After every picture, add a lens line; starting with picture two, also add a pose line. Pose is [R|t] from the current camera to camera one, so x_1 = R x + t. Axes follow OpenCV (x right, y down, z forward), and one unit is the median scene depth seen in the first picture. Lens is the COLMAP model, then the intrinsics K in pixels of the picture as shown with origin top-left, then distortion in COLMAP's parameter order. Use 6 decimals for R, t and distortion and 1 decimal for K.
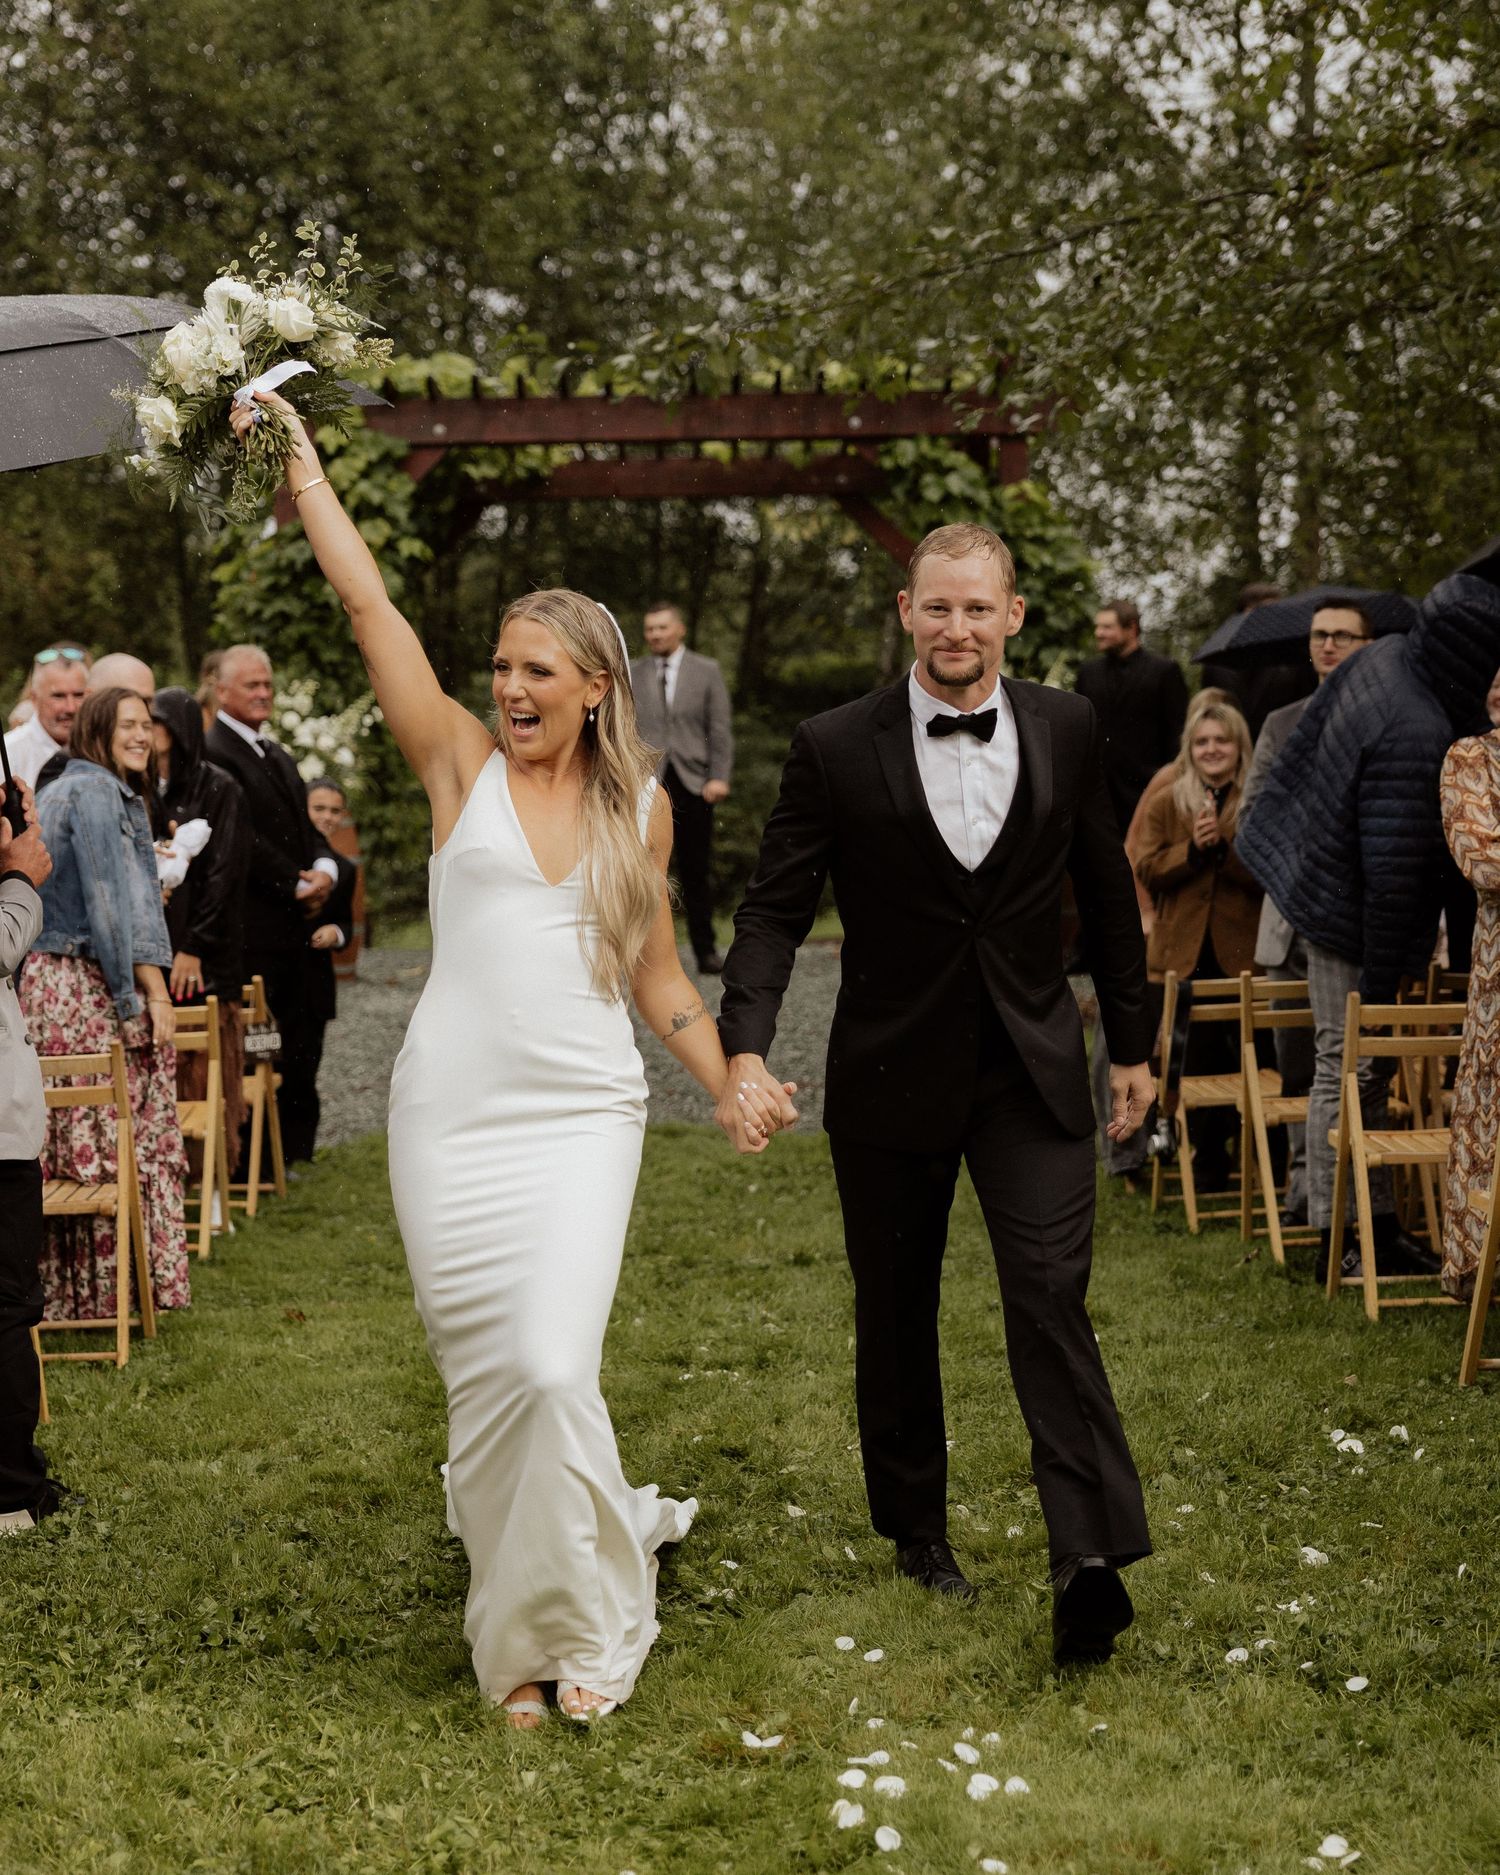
lens RADIAL K [[3944.1, 0, 784.0], [0, 3944.1, 844.1], [0, 0, 1]] dist [-0.024924, 0.321464]
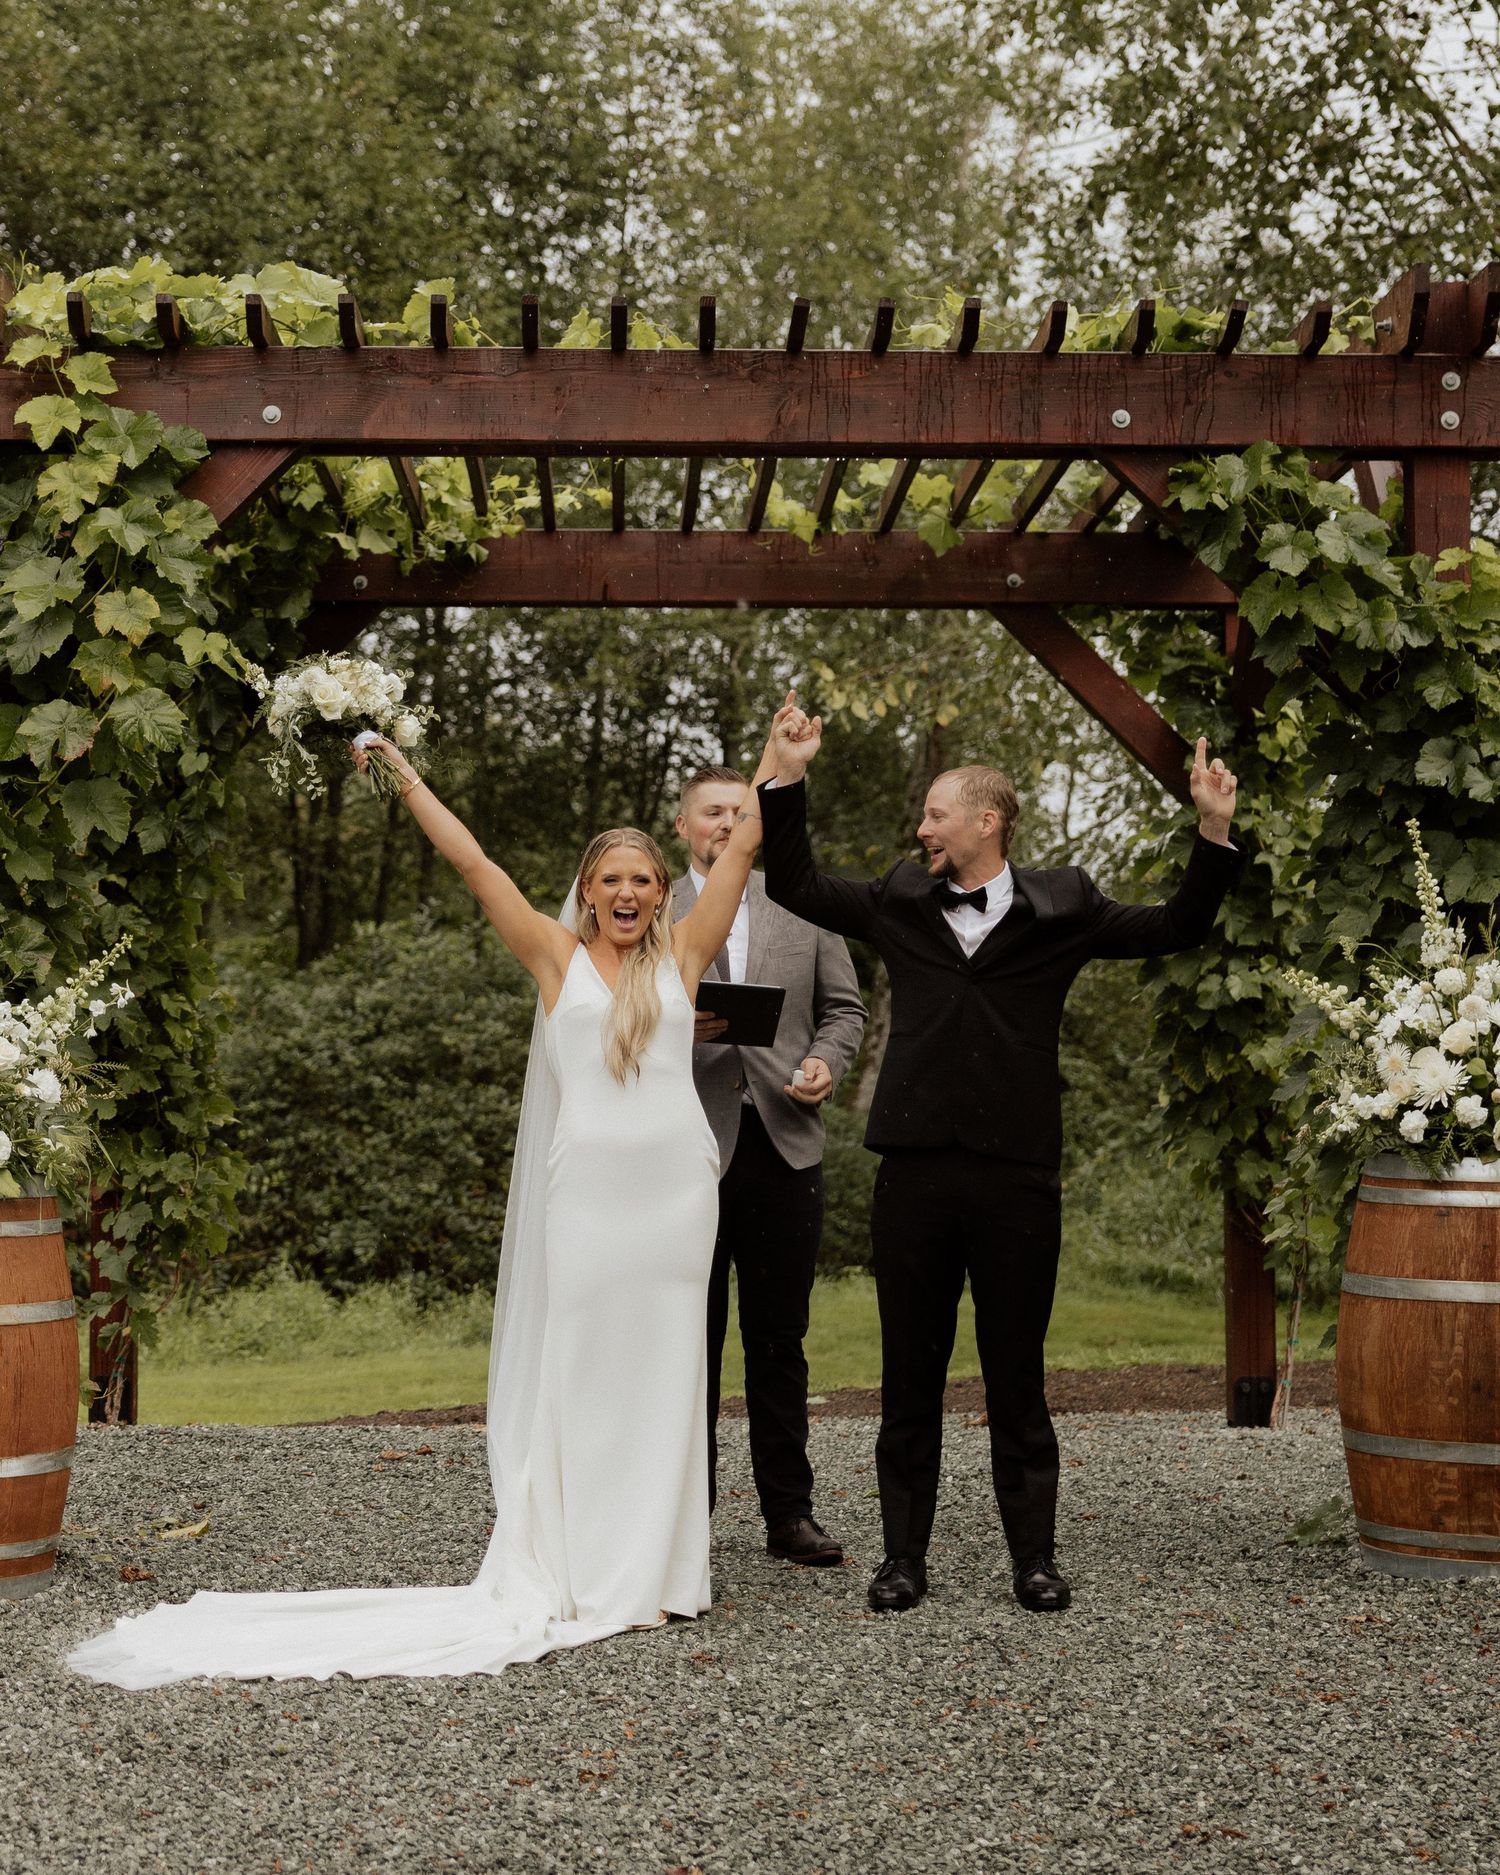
lens RADIAL K [[2941.9, 0, 708.4], [0, 2941.9, 854.9], [0, 0, 1]] dist [0.013368, 0.055475]
pose [[0.999176, 0.022713, 0.033630, -0.061673], [-0.020266, 0.997242, -0.071399, -0.035416], [-0.035159, 0.070659, 0.996881, 0.888809]]
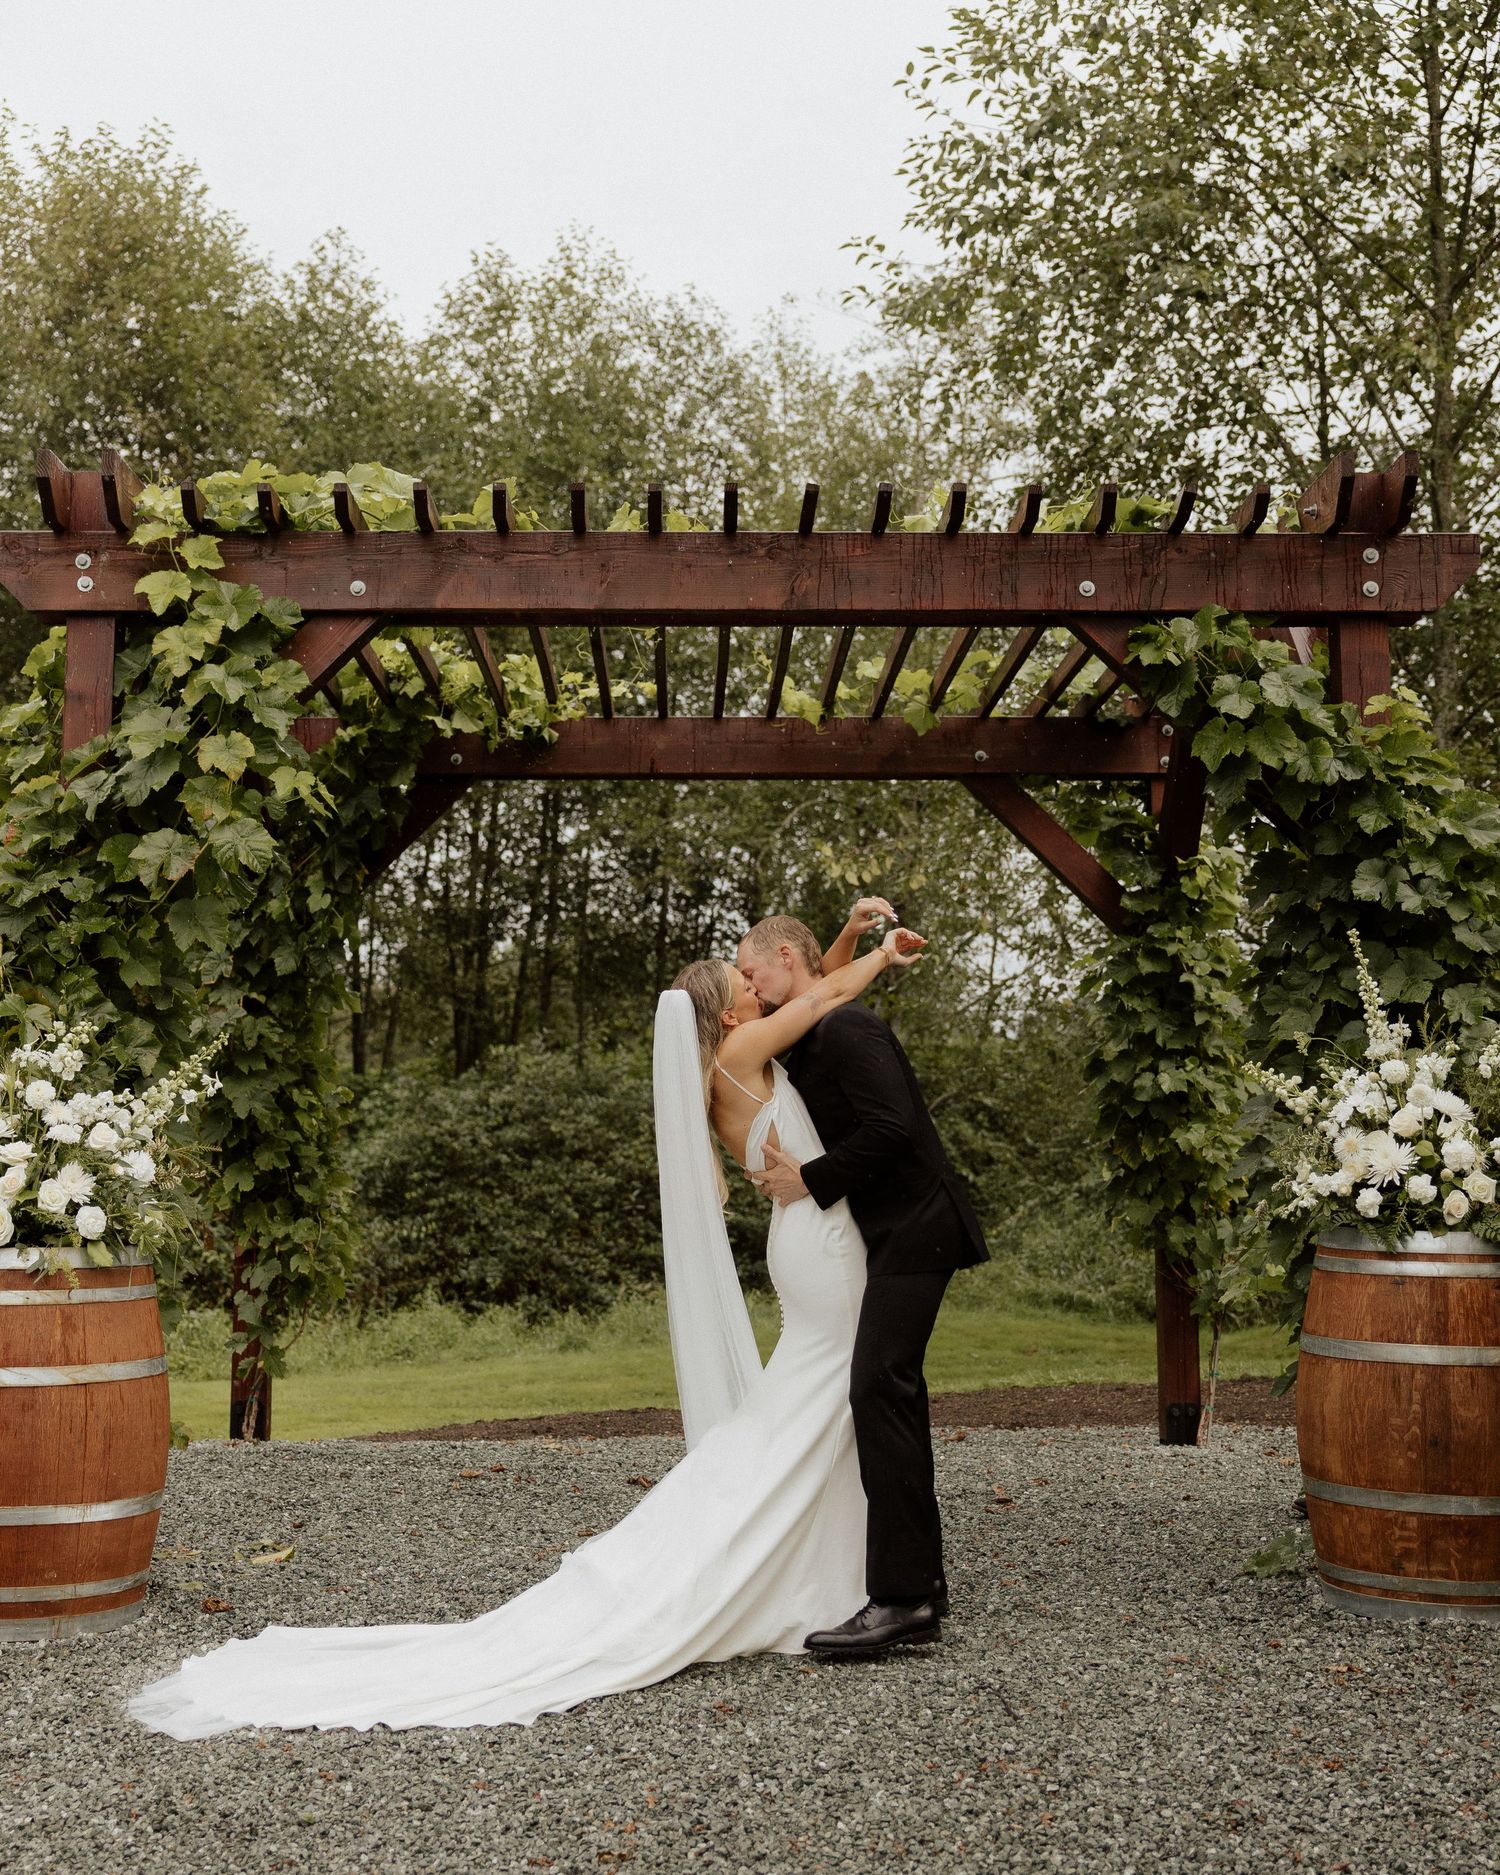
lens RADIAL K [[1796.9, 0, 725.4], [0, 1796.9, 948.1], [0, 0, 1]] dist [-0.006806, -0.003549]
pose [[0.999497, 0.022834, 0.022006, -0.053784], [-0.020298, 0.993805, -0.109267, -0.035801], [-0.024365, 0.108765, 0.993769, 1.039722]]
